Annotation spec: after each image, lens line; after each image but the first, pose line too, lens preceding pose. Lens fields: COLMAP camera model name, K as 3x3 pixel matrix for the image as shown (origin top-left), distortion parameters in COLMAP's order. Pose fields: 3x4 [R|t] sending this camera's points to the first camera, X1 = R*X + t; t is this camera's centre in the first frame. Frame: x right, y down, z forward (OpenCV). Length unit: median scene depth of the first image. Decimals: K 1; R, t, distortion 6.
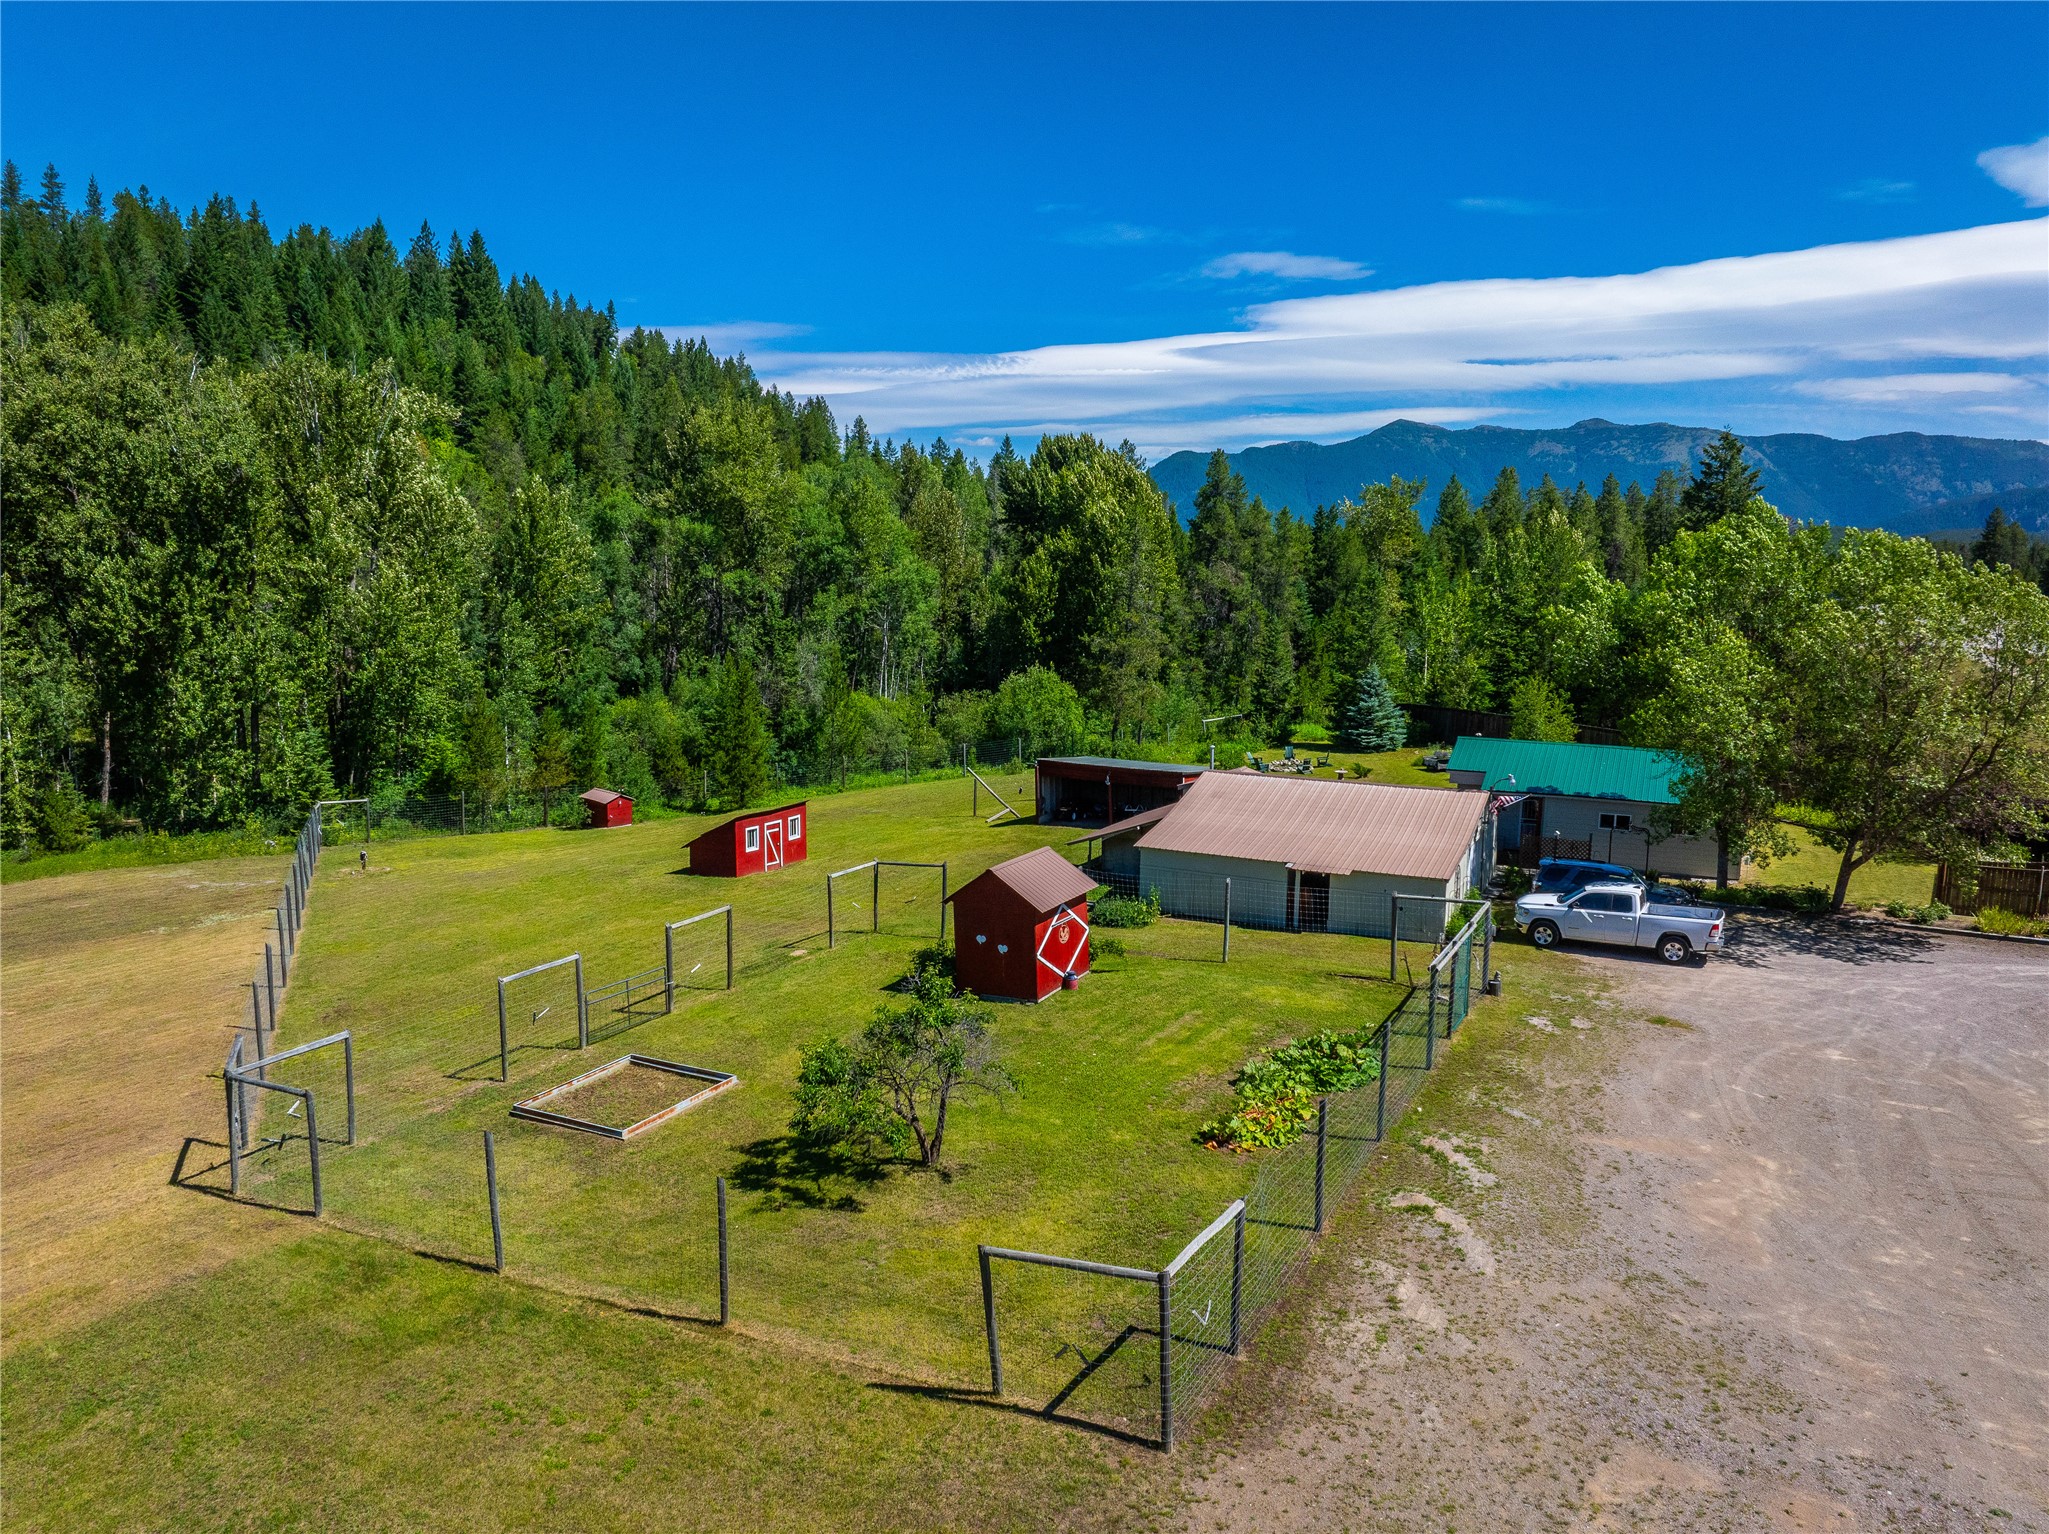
lens RADIAL K [[1442.0, 0, 1029.9], [0, 1442.0, 763.9], [0, 0, 1]] dist [-0.041255, 0.005941]
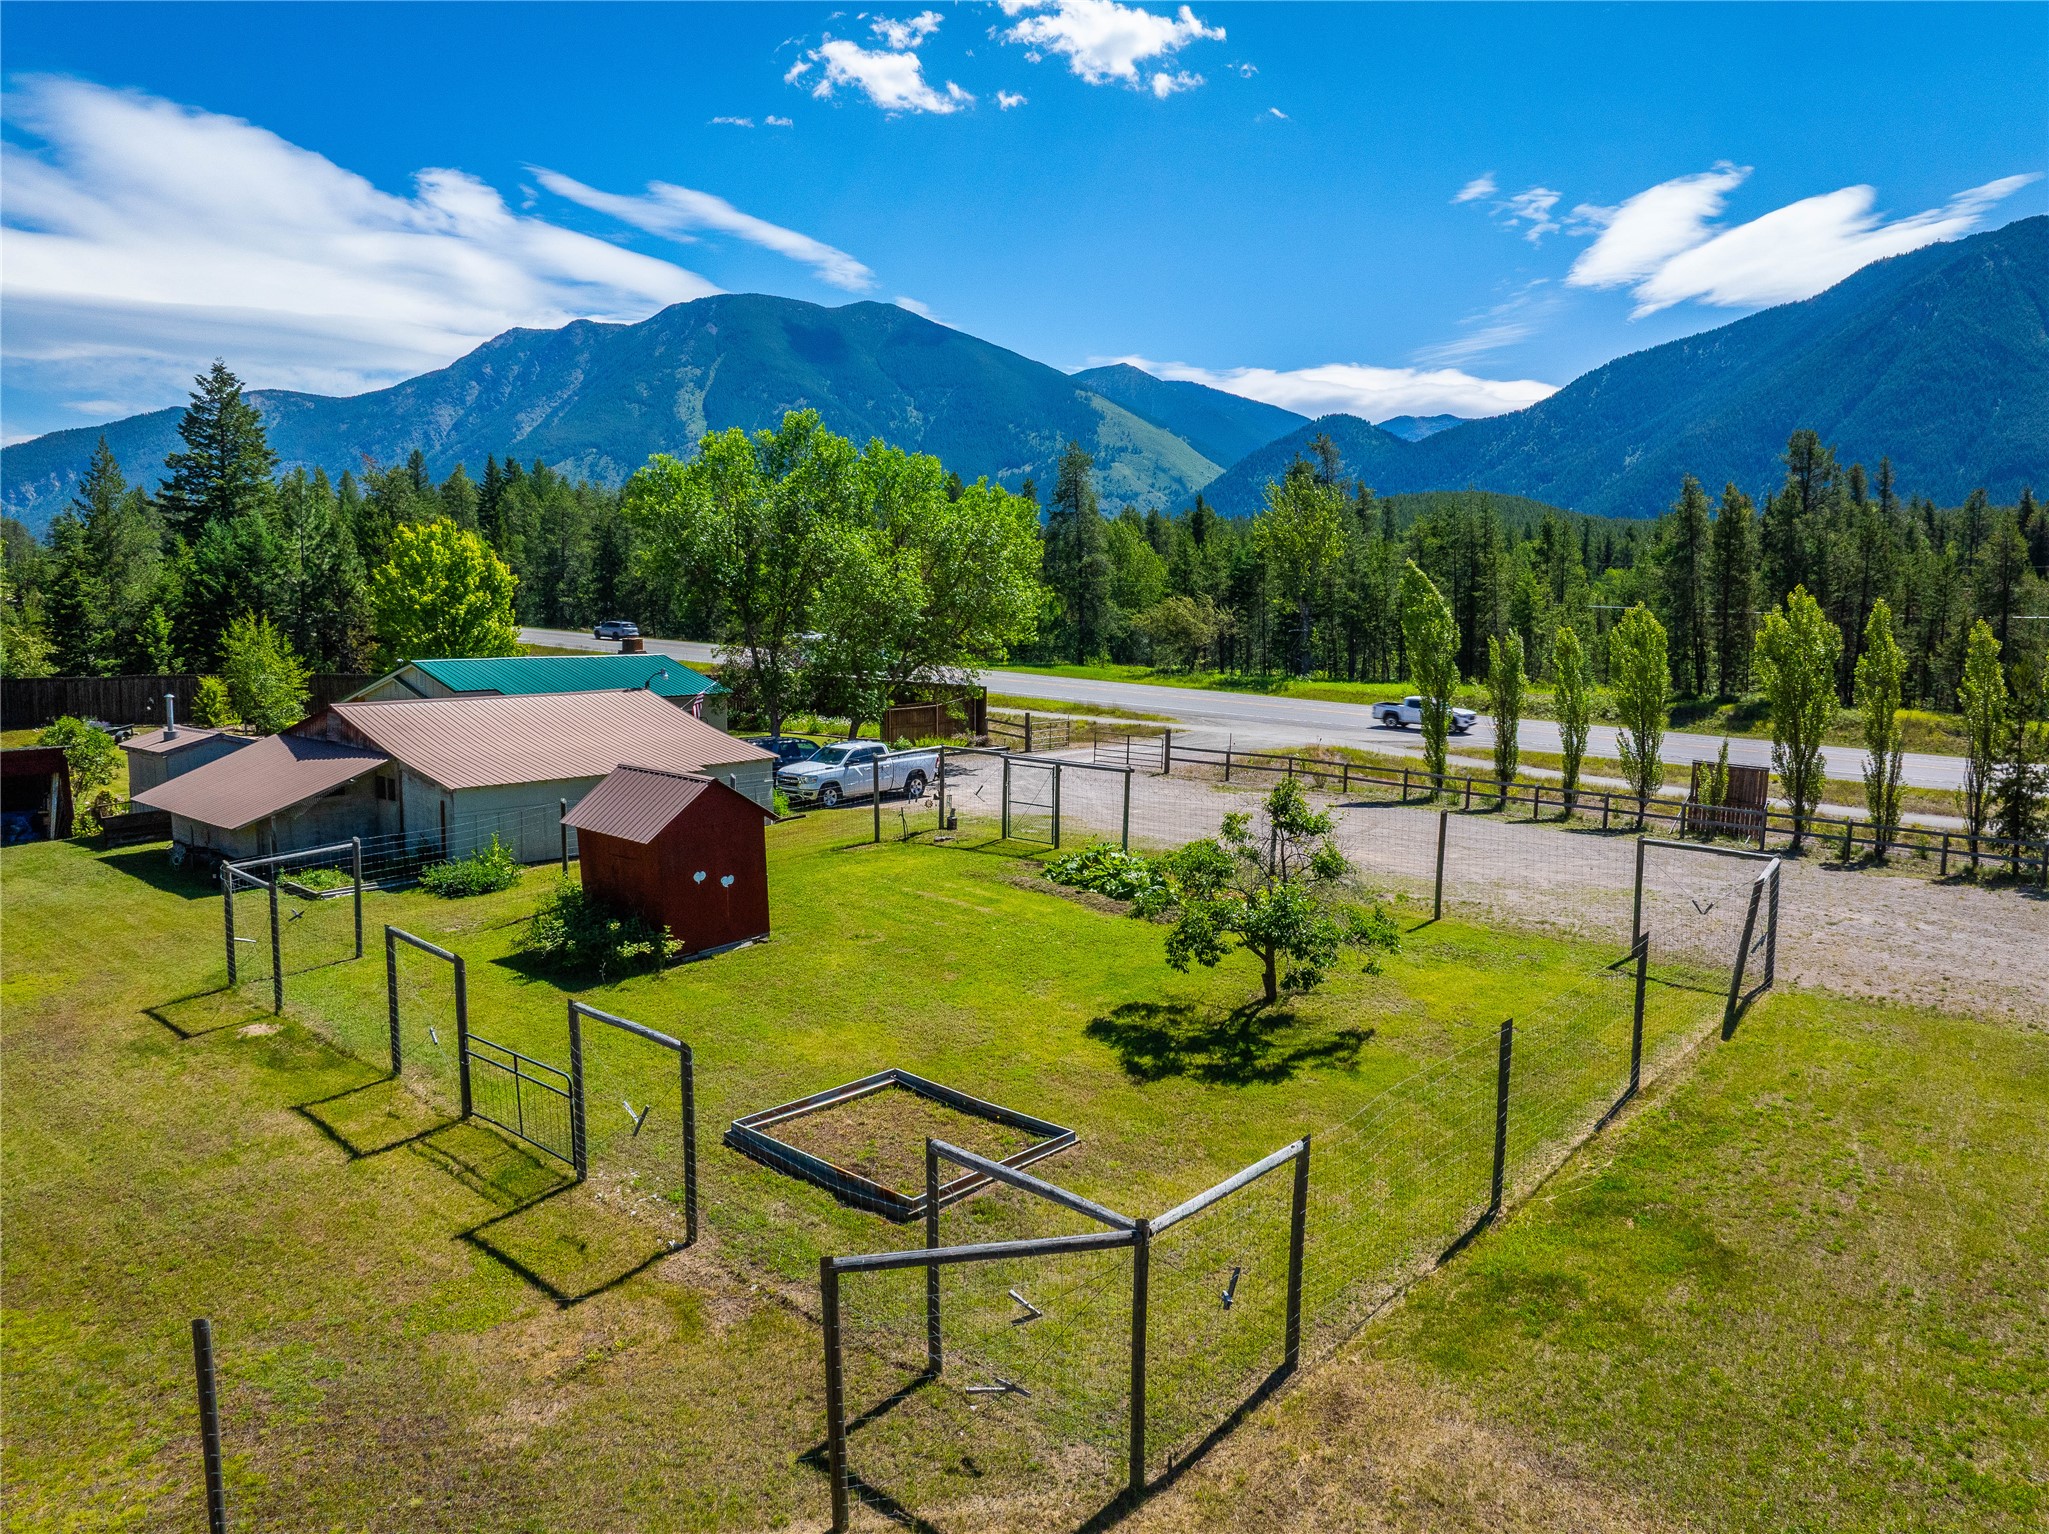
lens RADIAL K [[1429.3, 0, 1028.9], [0, 1429.3, 813.1], [0, 0, 1]] dist [-0.037014, 0.004633]
pose [[0.265298, -0.155263, 0.951583, -0.573044], [0.127392, 0.983941, 0.125026, 0.016273], [-0.955713, 0.088055, 0.280817, 0.525697]]
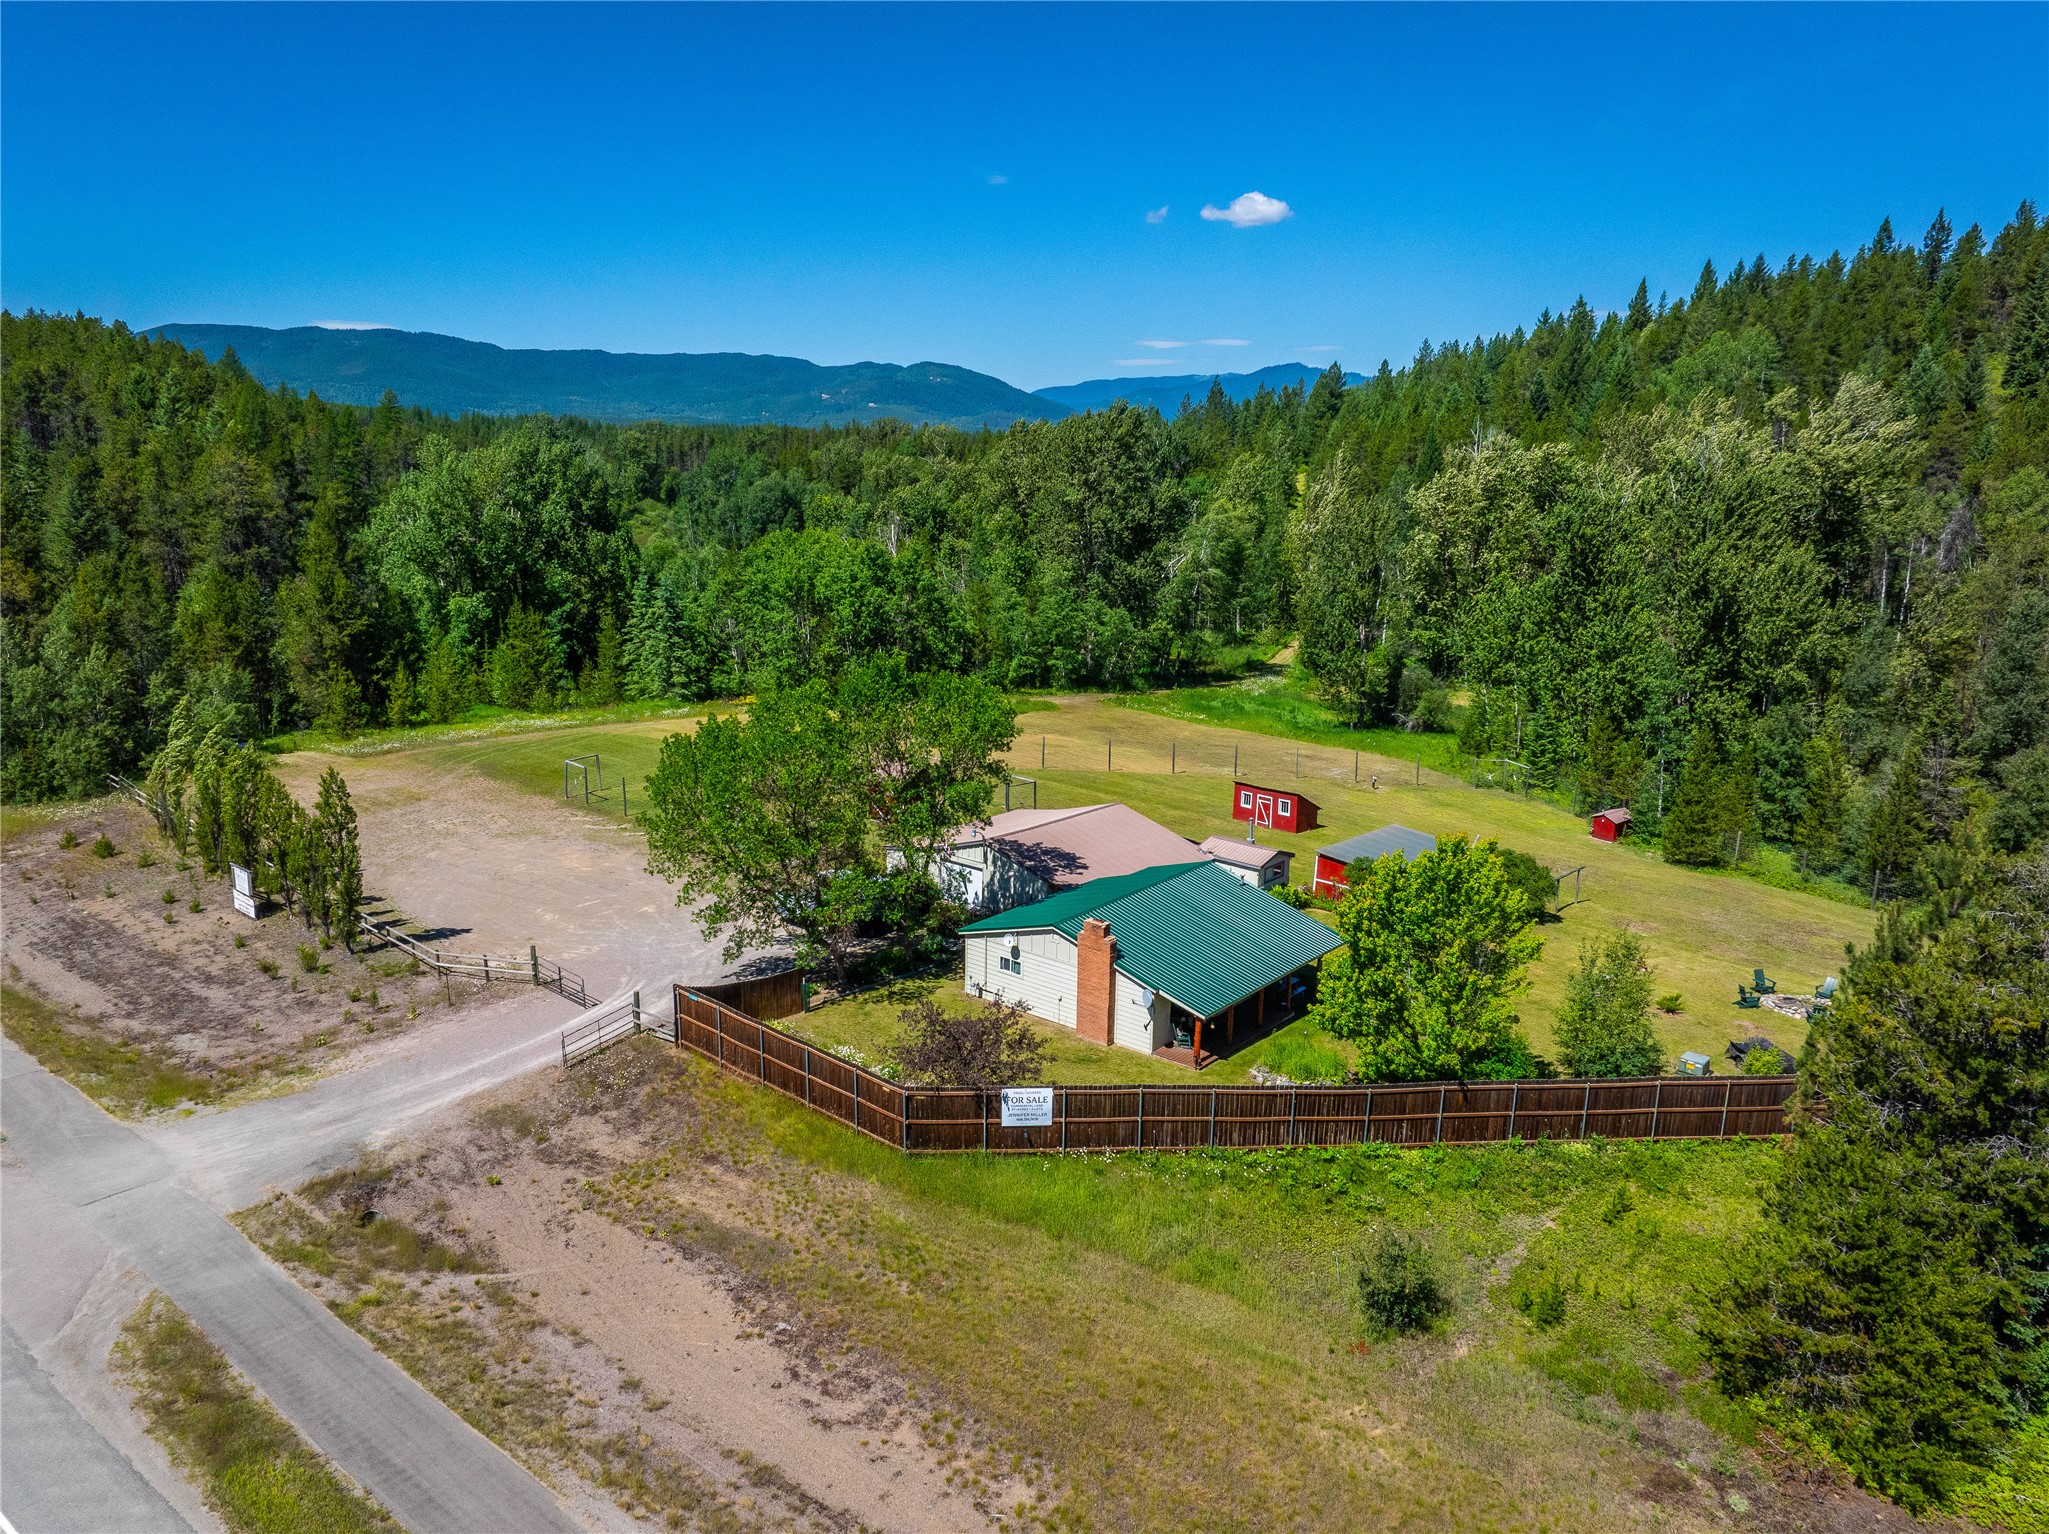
lens RADIAL K [[1442.0, 0, 1029.9], [0, 1442.0, 763.9], [0, 0, 1]] dist [-0.041255, 0.005941]
pose [[-0.259020, 0.196568, -0.945658, 1.709329], [-0.153758, 0.958195, 0.241289, -0.416486], [0.953555, 0.207901, -0.217968, 1.417388]]
